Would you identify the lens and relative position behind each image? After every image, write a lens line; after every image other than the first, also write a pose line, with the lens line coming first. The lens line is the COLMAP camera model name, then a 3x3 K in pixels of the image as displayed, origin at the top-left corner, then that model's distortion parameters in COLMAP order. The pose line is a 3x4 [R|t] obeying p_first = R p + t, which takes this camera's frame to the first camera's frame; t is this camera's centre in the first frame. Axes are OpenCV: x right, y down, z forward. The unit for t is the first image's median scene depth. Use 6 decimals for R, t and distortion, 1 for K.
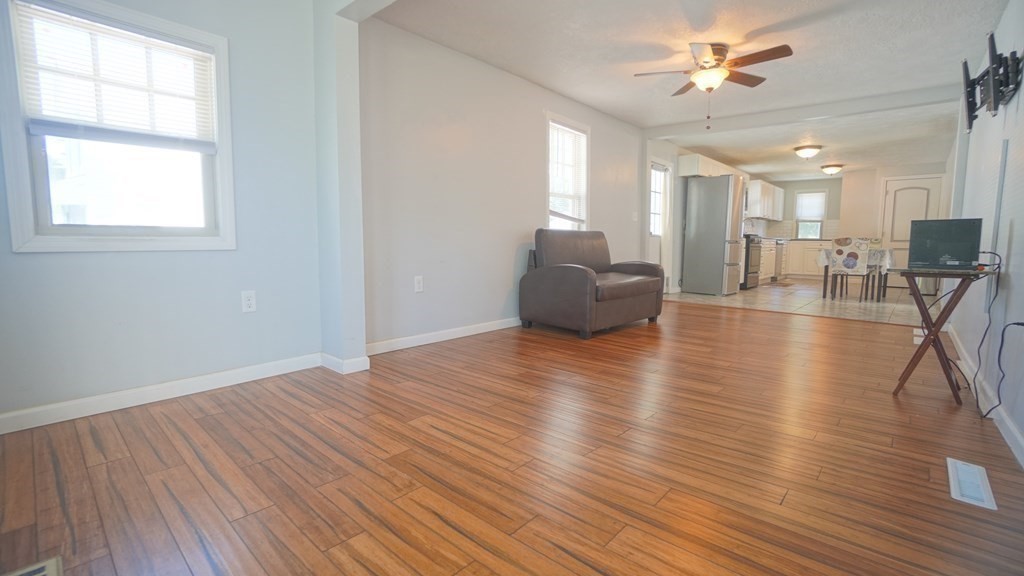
lens RADIAL K [[457.6, 0, 504.5], [0, 457.6, 286.2], [0, 0, 1]] dist [-0.064058, 0.024812]
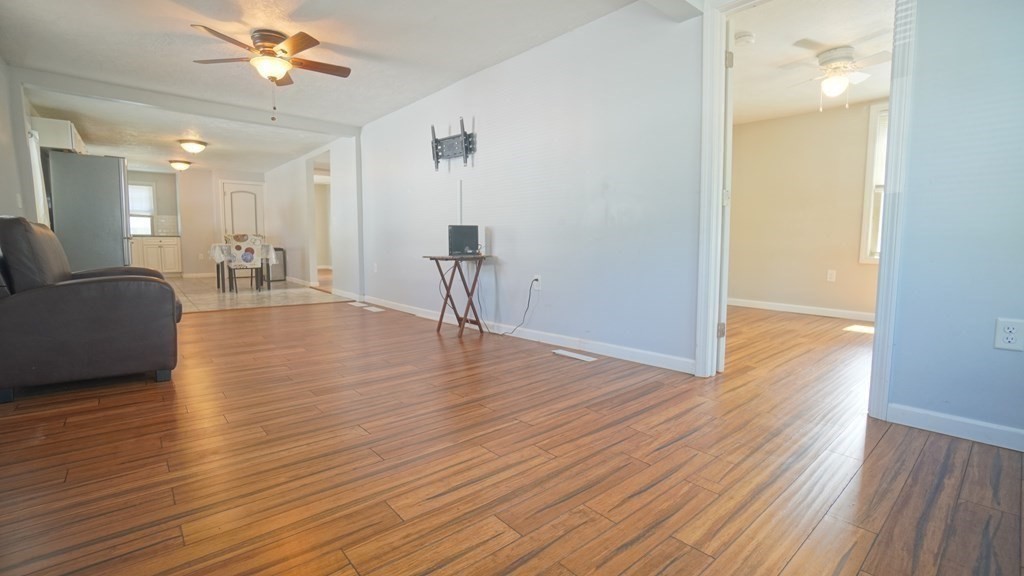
lens RADIAL K [[457.6, 0, 504.5], [0, 457.6, 286.2], [0, 0, 1]] dist [-0.064058, 0.024812]
pose [[0.124750, -0.102609, 0.986868, -0.250339], [0.092323, 0.991523, 0.091423, -0.024787], [-0.987884, 0.079705, 0.133165, 0.233148]]
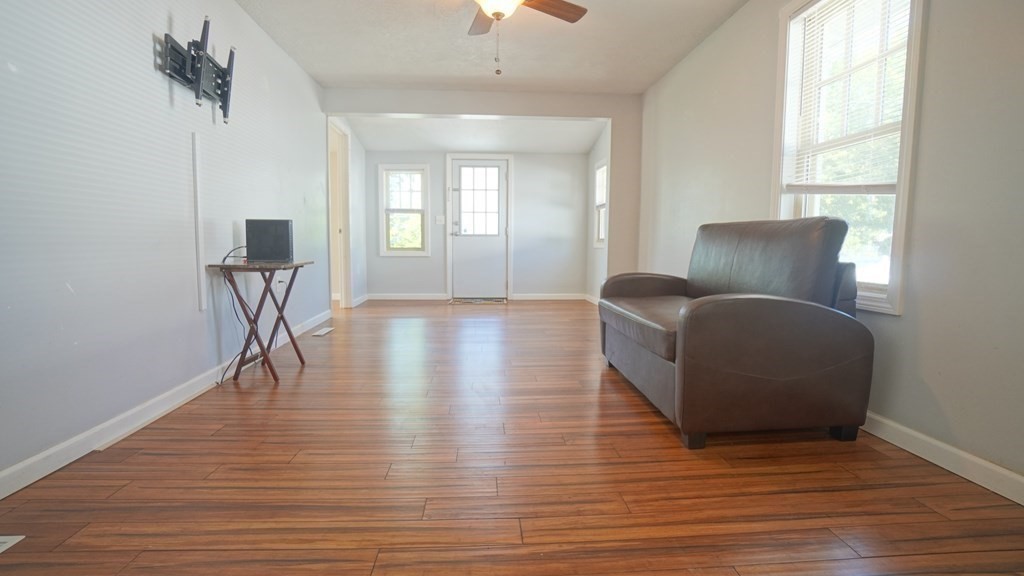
lens RADIAL K [[477.1, 0, 503.4], [0, 477.1, 287.3], [0, 0, 1]] dist [-0.041118, -0.000089]
pose [[-0.698986, 0.053418, -0.713137, 0.524955], [-0.078280, 0.985499, 0.150546, -0.078814], [0.710838, 0.161054, -0.684669, 0.854724]]
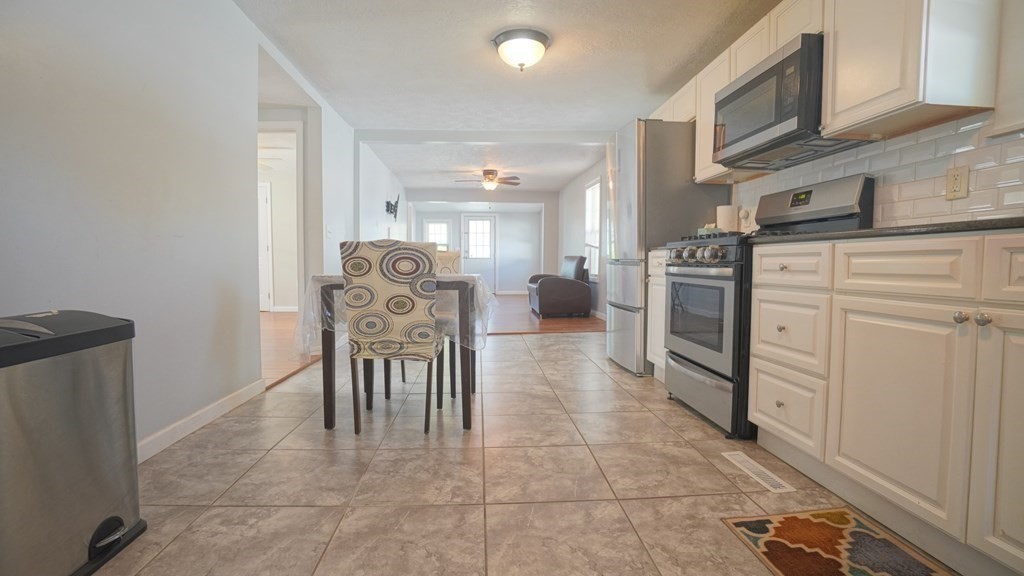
lens RADIAL K [[472.3, 0, 501.4], [0, 472.3, 287.0], [0, 0, 1]] dist [-0.061541, 0.024301]
pose [[-0.689078, 0.027134, -0.724179, 1.126747], [-0.078928, 0.990544, 0.112217, -0.135995], [0.720377, 0.134484, -0.680420, 1.451992]]
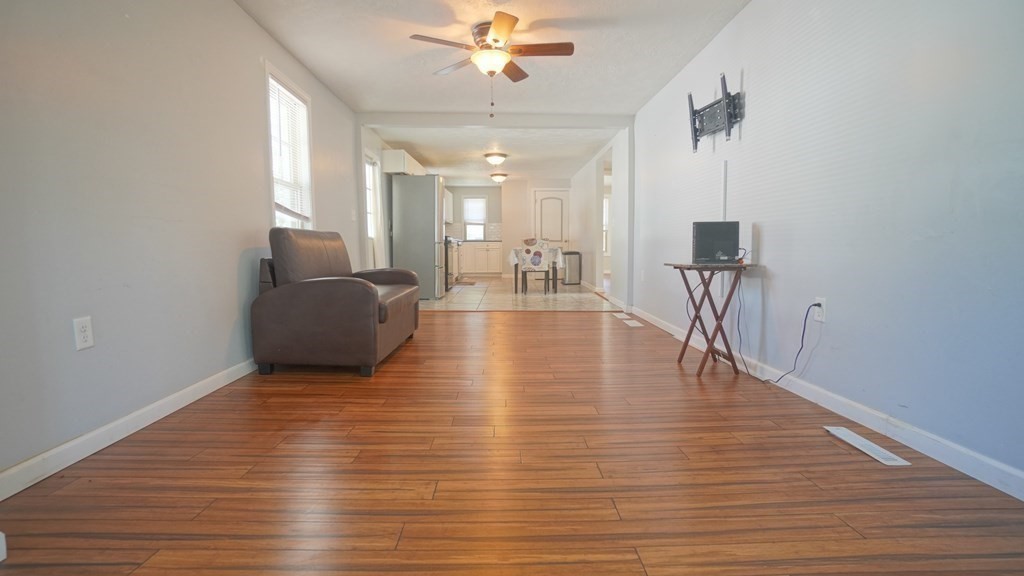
lens RADIAL K [[472.8, 0, 507.7], [0, 472.8, 287.2], [0, 0, 1]] dist [-0.069230, 0.027853]
pose [[0.730014, -0.070401, 0.679796, -0.100688], [0.076122, 0.996867, 0.021492, -0.016489], [-0.679179, 0.036058, 0.733086, 0.169477]]
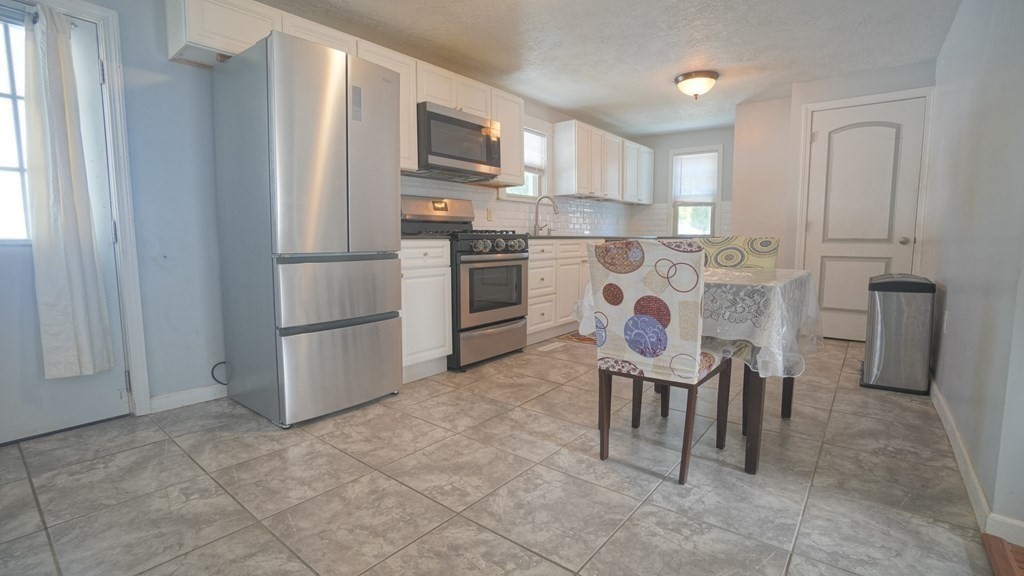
lens RADIAL K [[472.3, 0, 501.4], [0, 472.3, 287.0], [0, 0, 1]] dist [-0.061541, 0.024301]
pose [[0.996967, -0.016022, 0.076154, 0.680509], [0.015359, 0.999839, 0.009289, -0.086587], [-0.076290, -0.008091, 0.997053, 0.737268]]
